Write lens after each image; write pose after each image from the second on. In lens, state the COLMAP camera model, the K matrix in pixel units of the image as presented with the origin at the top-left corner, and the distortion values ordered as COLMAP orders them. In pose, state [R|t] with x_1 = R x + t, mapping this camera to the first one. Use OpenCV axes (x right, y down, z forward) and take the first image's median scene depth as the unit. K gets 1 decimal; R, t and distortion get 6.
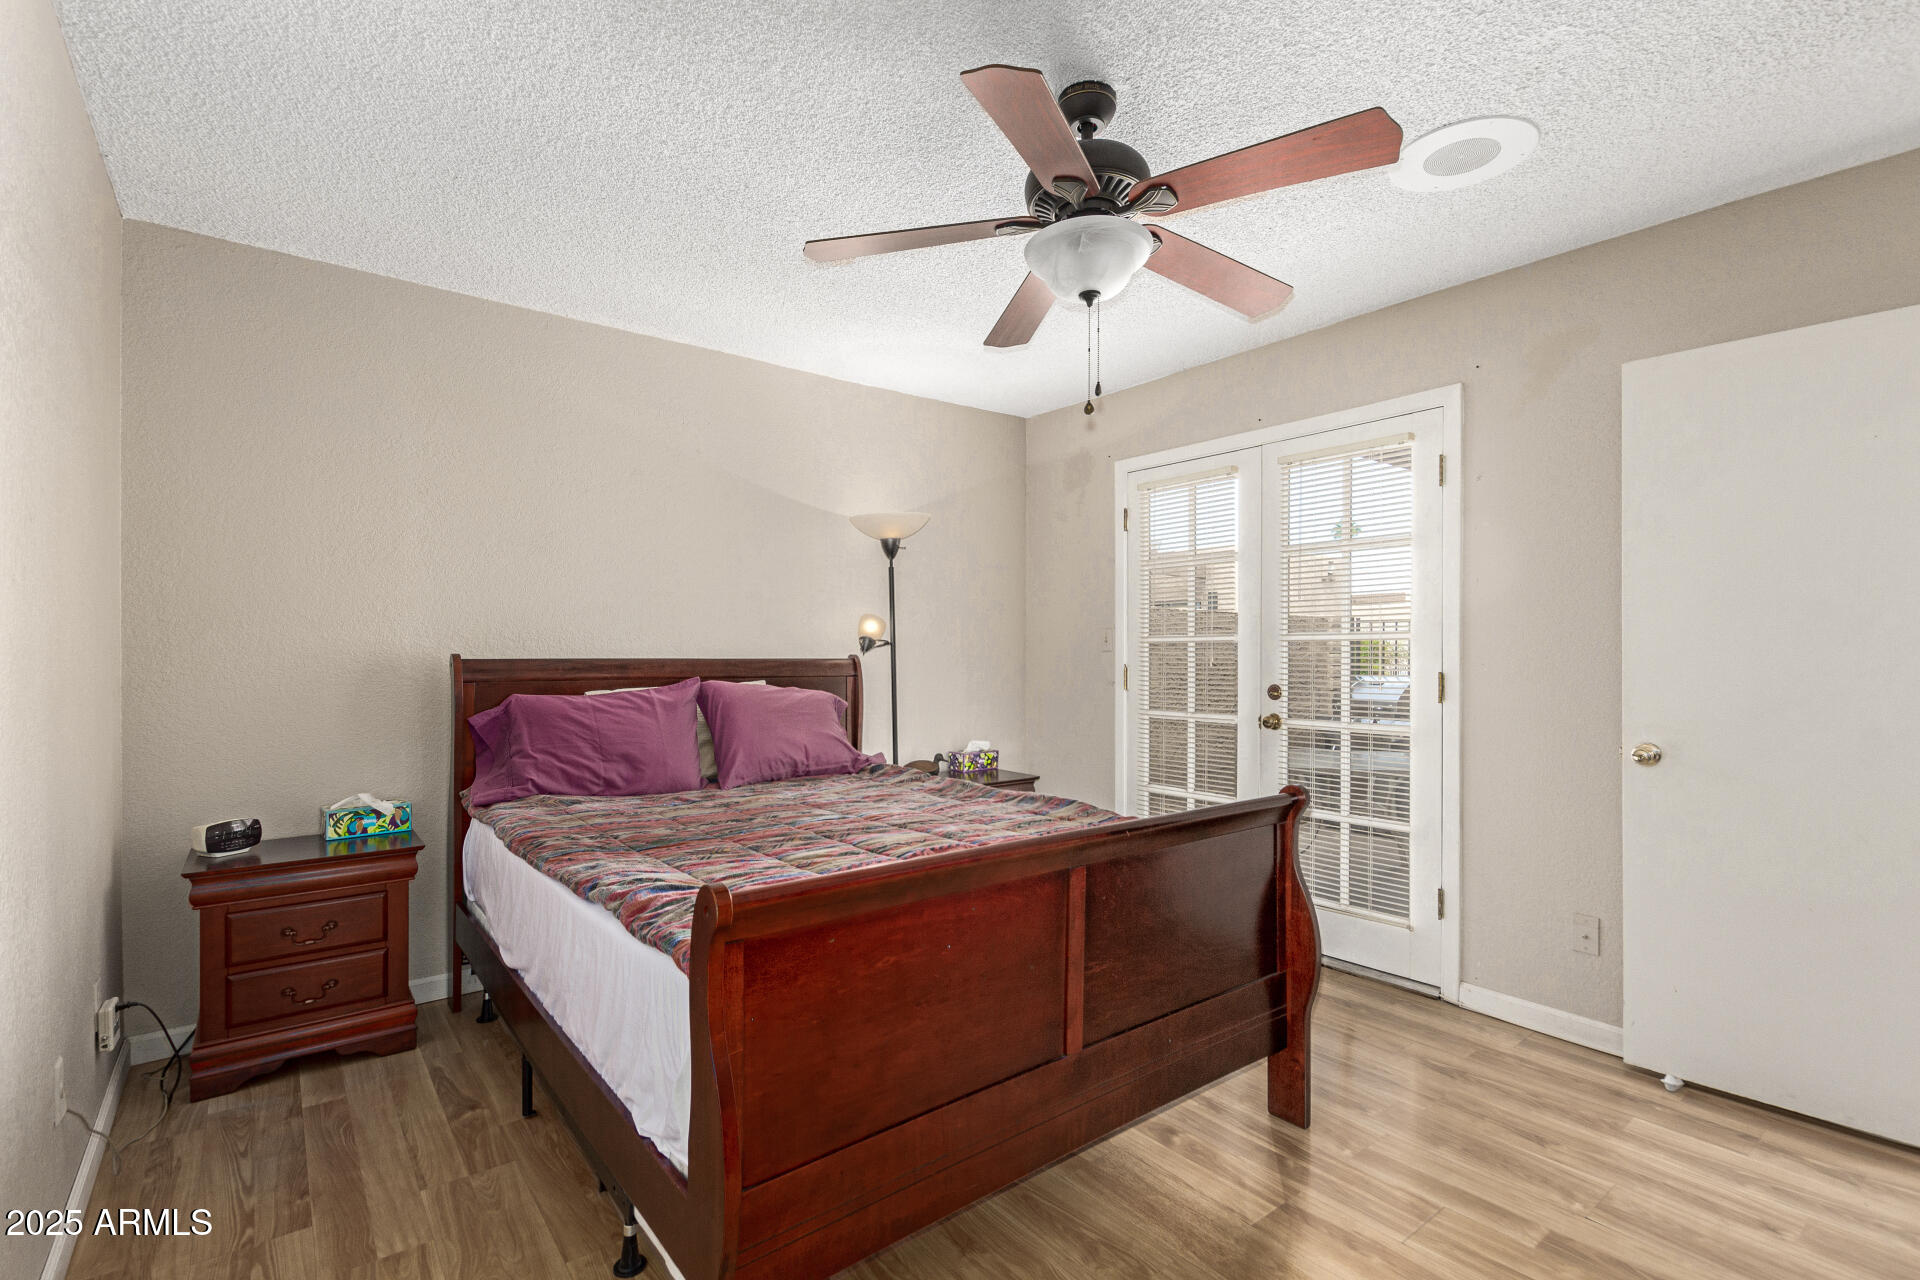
lens RADIAL K [[883.9, 0, 962.9], [0, 883.9, 642.8], [0, 0, 1]] dist [0.009411, -0.003874]
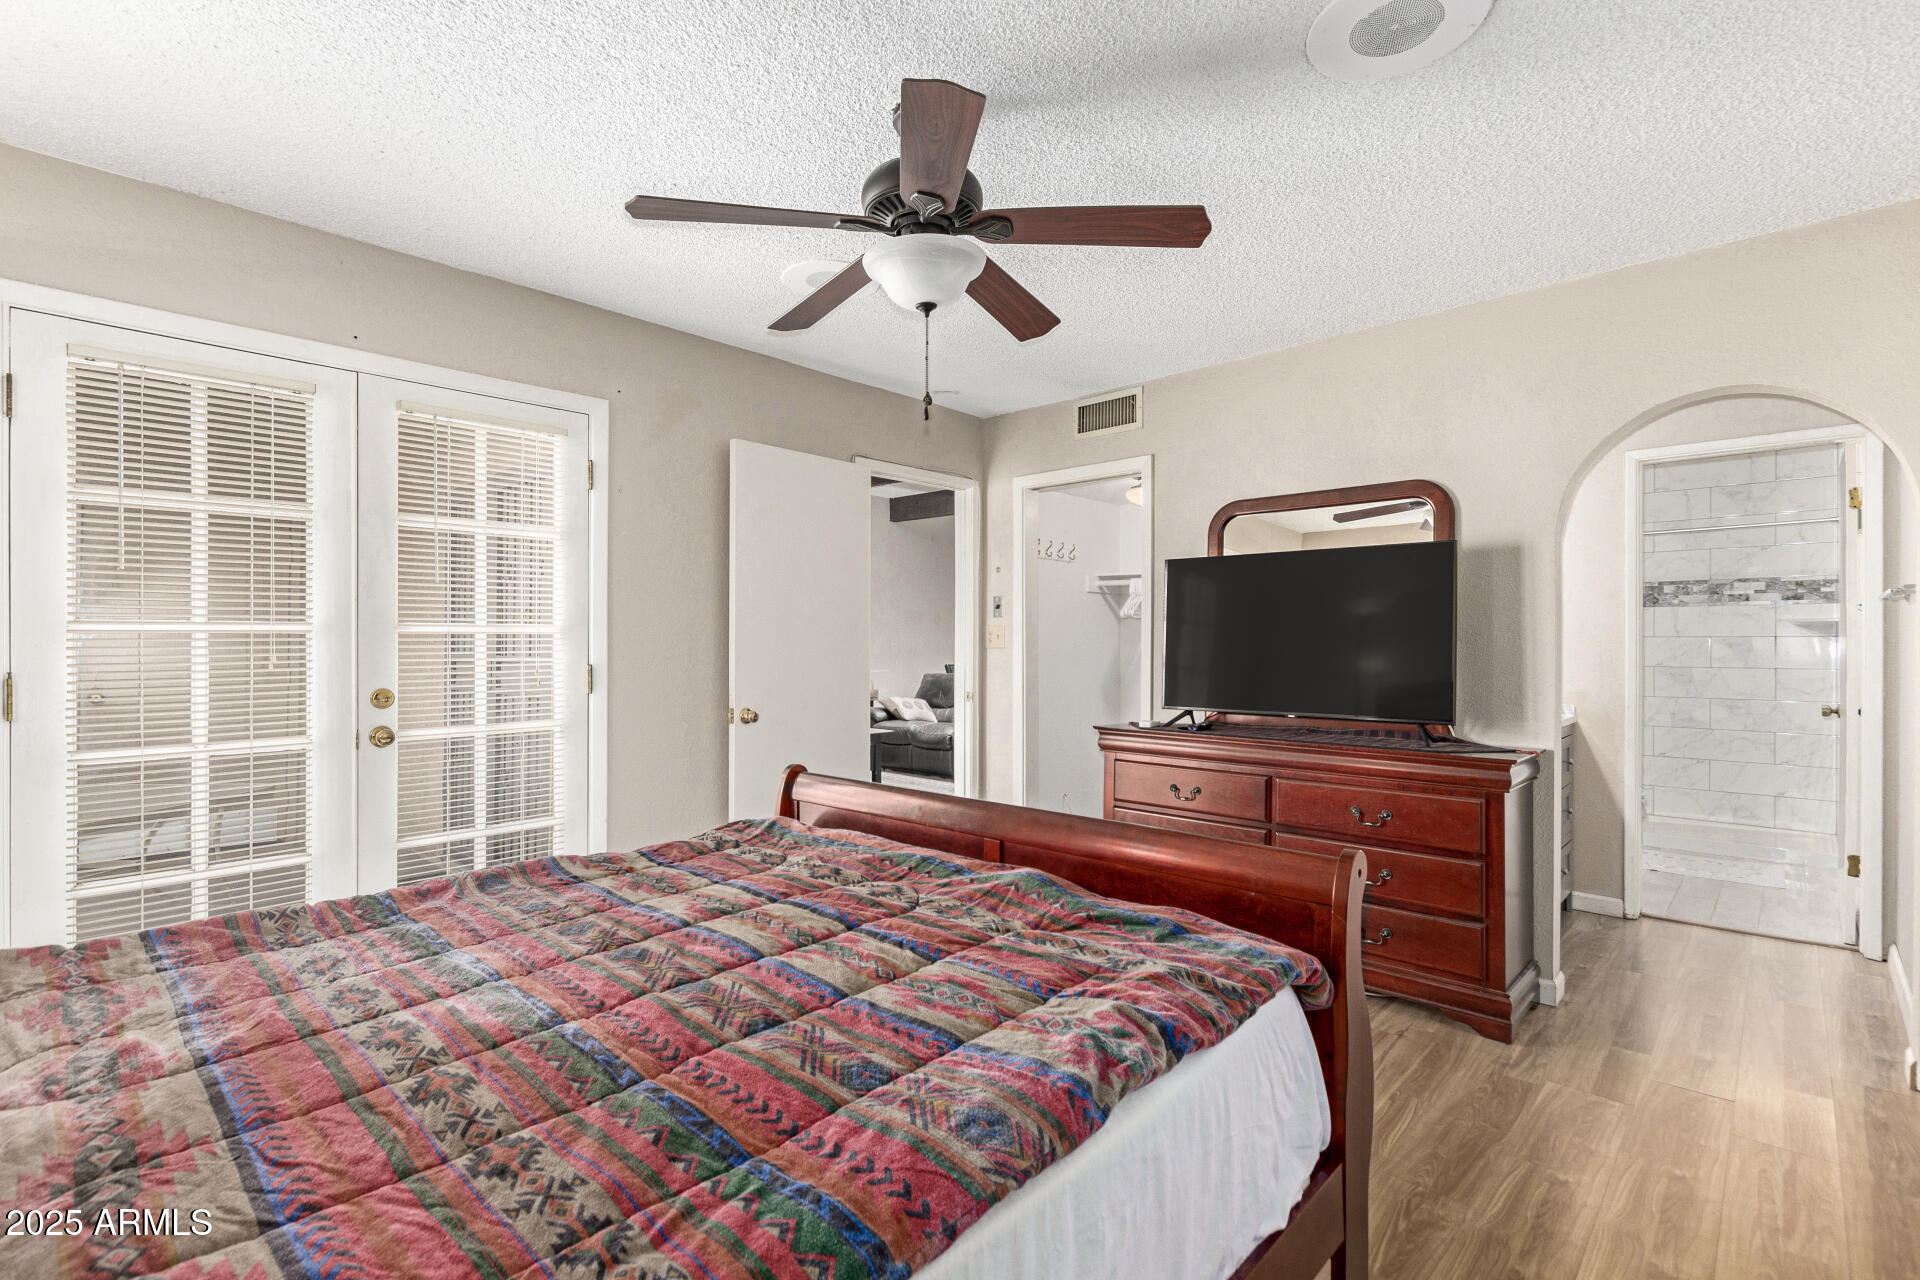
lens RADIAL K [[883.9, 0, 972.5], [0, 883.9, 643.2], [0, 0, 1]] dist [0.009411, -0.003874]
pose [[-0.167016, -0.000387, 0.985954, -0.639015], [-0.005965, 0.999982, -0.000618, 0.005639], [-0.985936, -0.005984, -0.167016, 0.789837]]
